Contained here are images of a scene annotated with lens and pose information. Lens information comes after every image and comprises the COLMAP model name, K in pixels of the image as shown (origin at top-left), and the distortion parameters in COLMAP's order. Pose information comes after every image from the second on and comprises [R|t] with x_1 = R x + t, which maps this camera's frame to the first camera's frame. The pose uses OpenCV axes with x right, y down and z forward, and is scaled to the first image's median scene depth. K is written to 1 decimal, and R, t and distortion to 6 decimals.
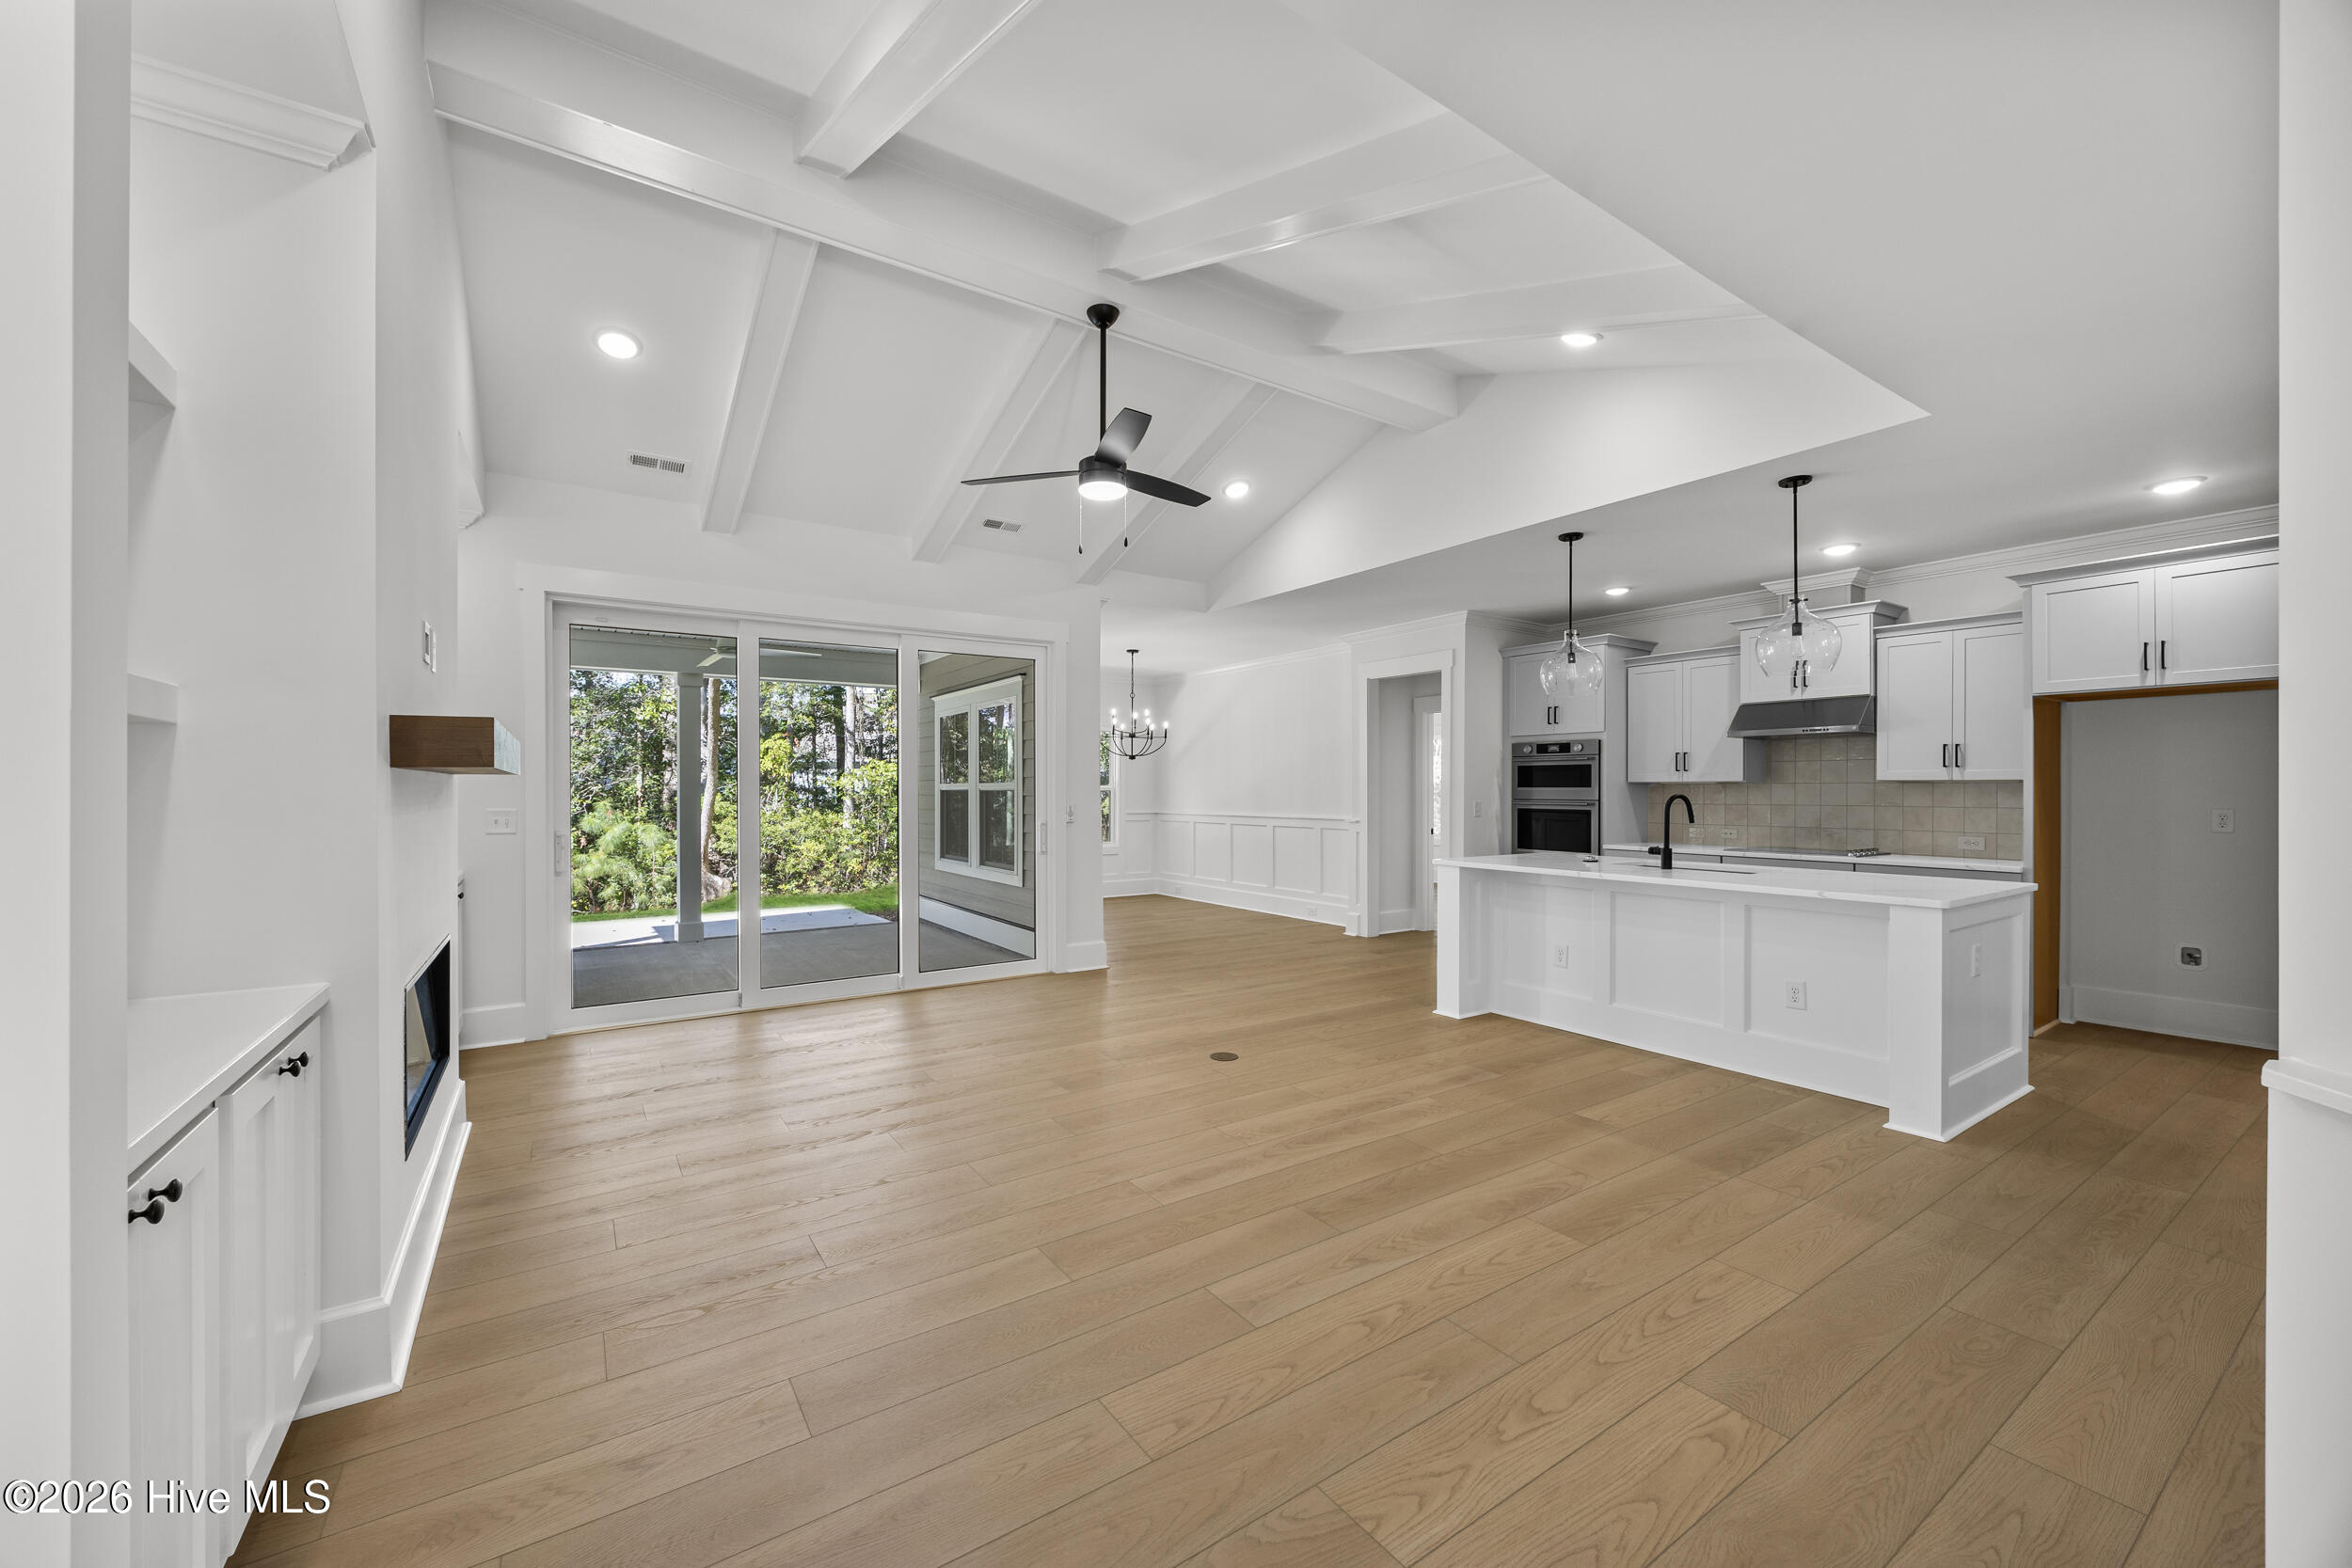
lens RADIAL K [[904.5, 0, 1180.4], [0, 904.5, 785.2], [0, 0, 1]] dist [0.002183, -0.000312]
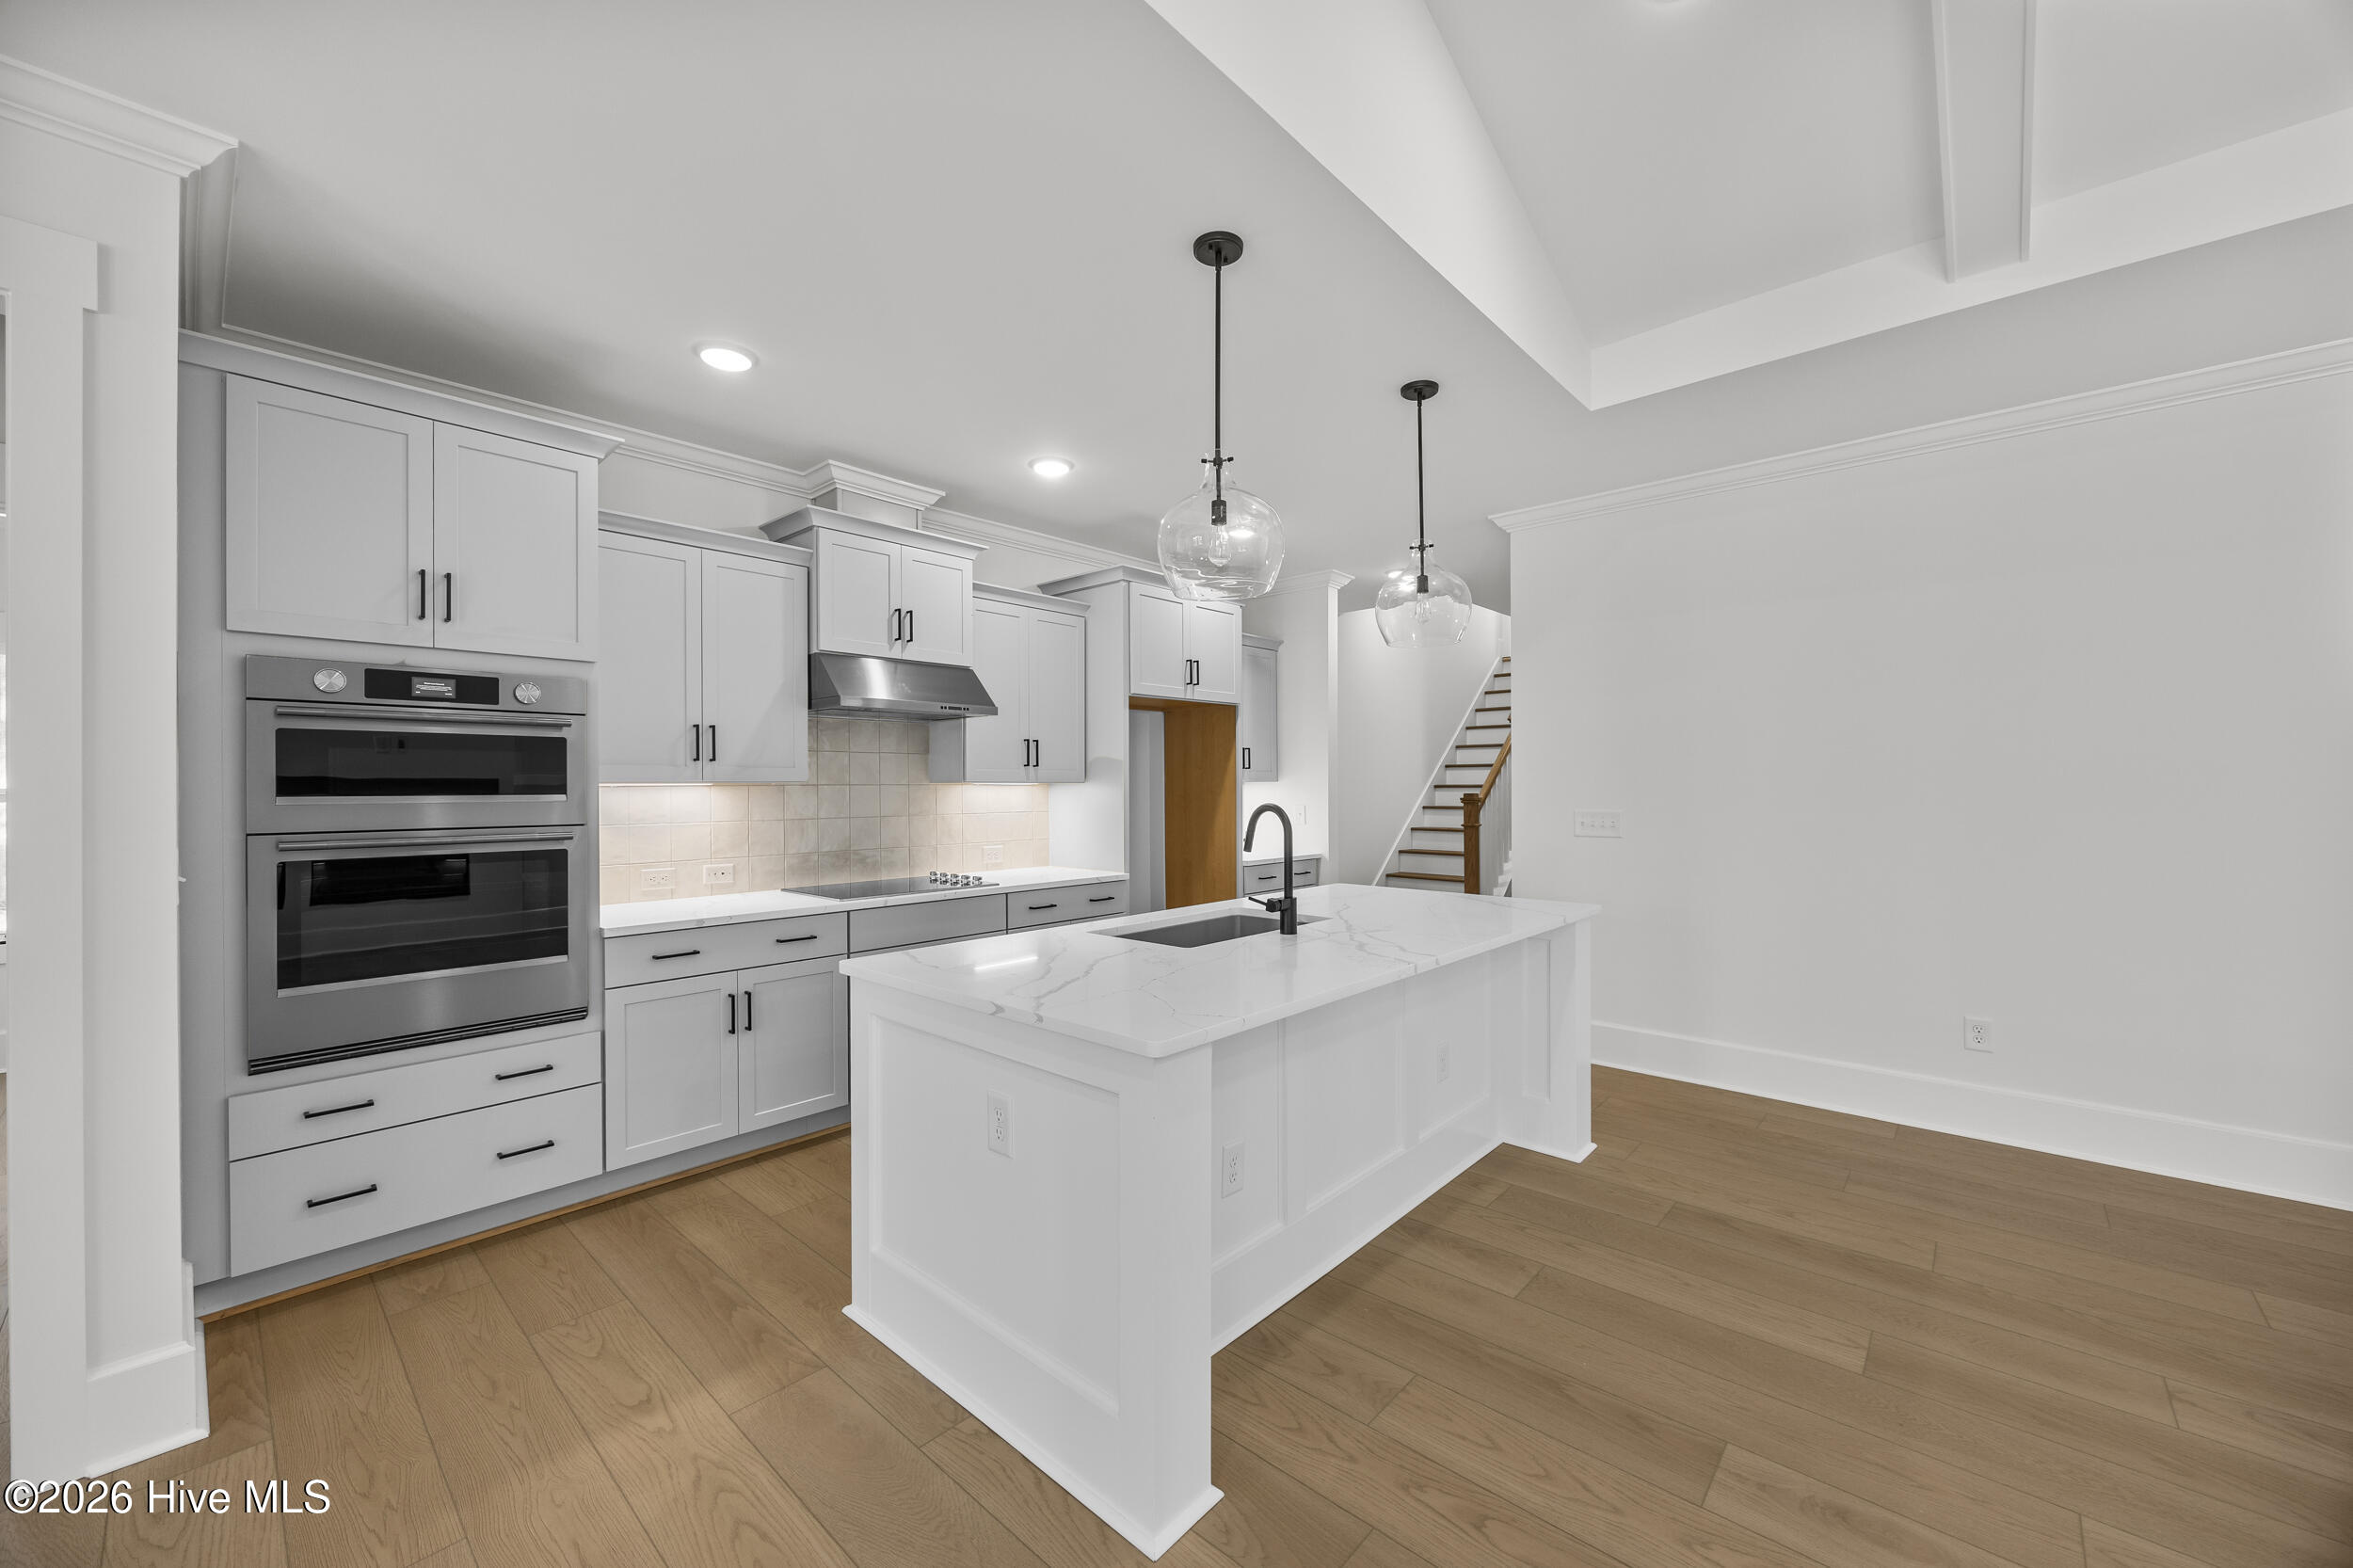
lens RADIAL K [[905.0, 0, 1172.9], [0, 905.0, 788.8], [0, 0, 1]] dist [0.002183, -0.000312]
pose [[-0.231535, -0.004916, 0.972814, -0.011938], [-0.001057, 0.999988, 0.004802, -0.003409], [-0.972826, 0.000083, -0.231537, 1.199251]]
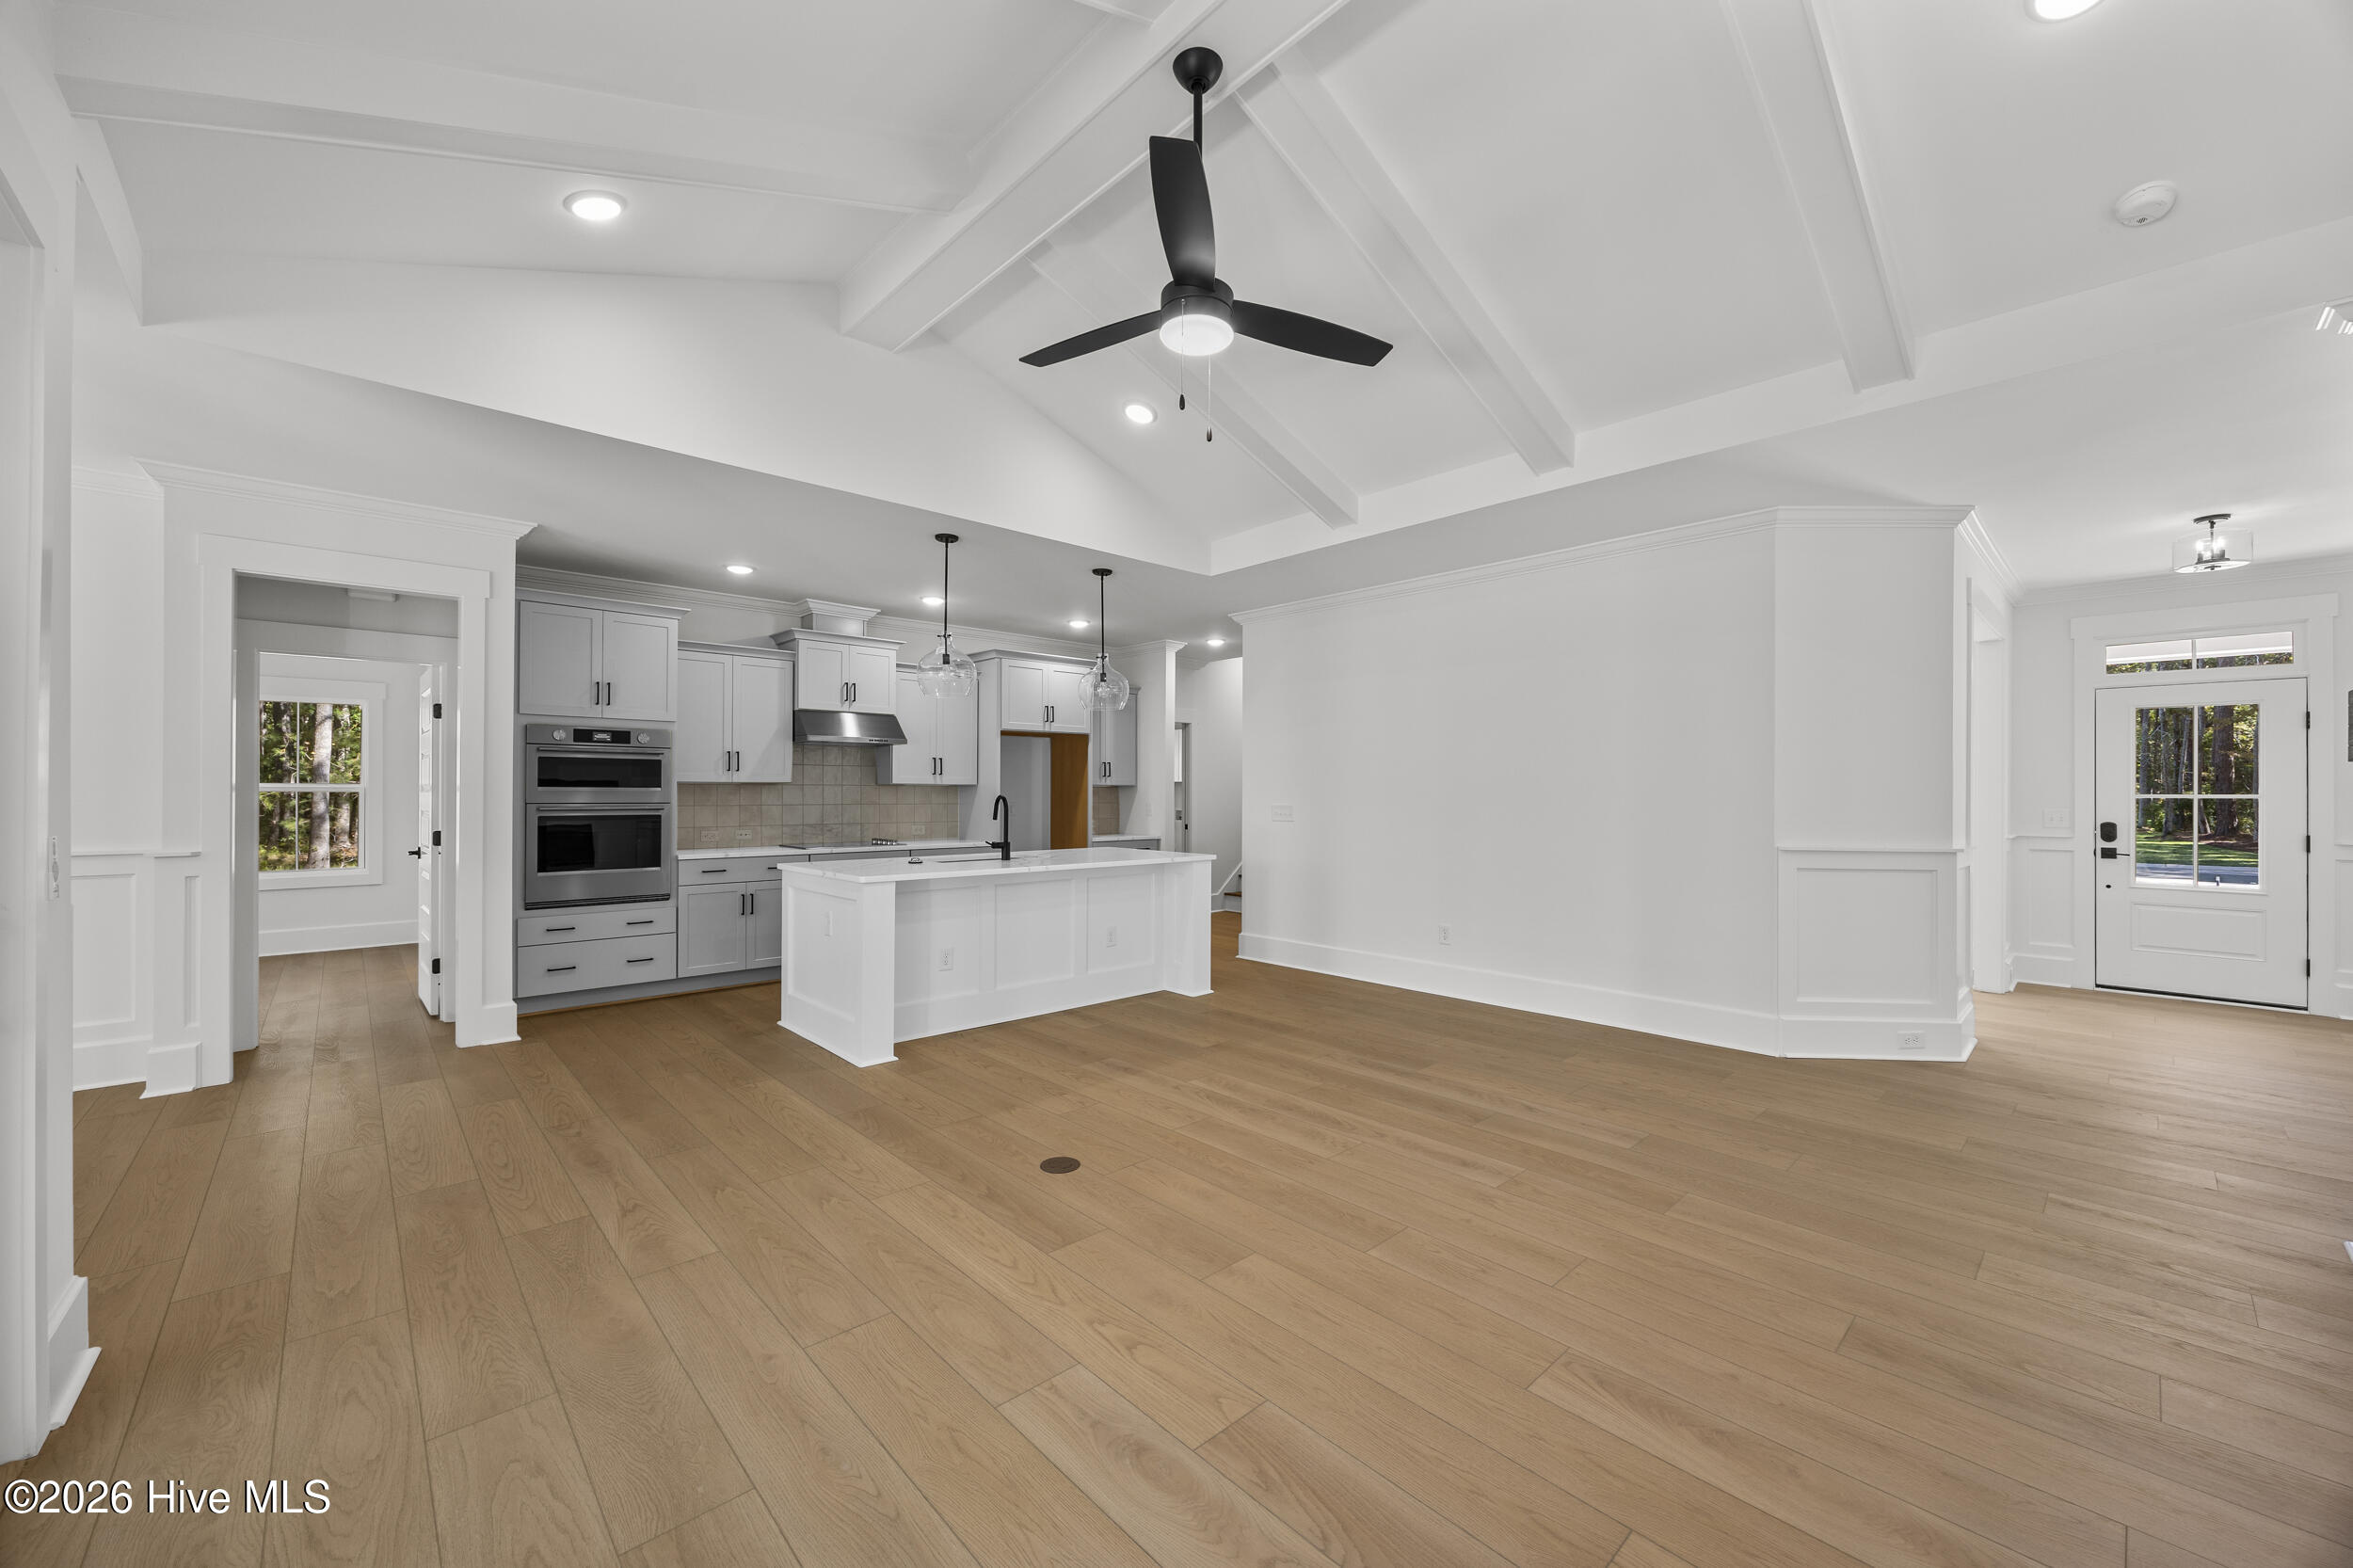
lens RADIAL K [[905.0, 0, 1166.0], [0, 905.0, 791.8], [0, 0, 1]] dist [0.002183, -0.000312]
pose [[-0.142946, 0.000565, 0.989730, -0.627081], [-0.007072, 0.999974, -0.001593, 0.006233], [-0.989705, -0.007227, -0.142938, 0.956937]]
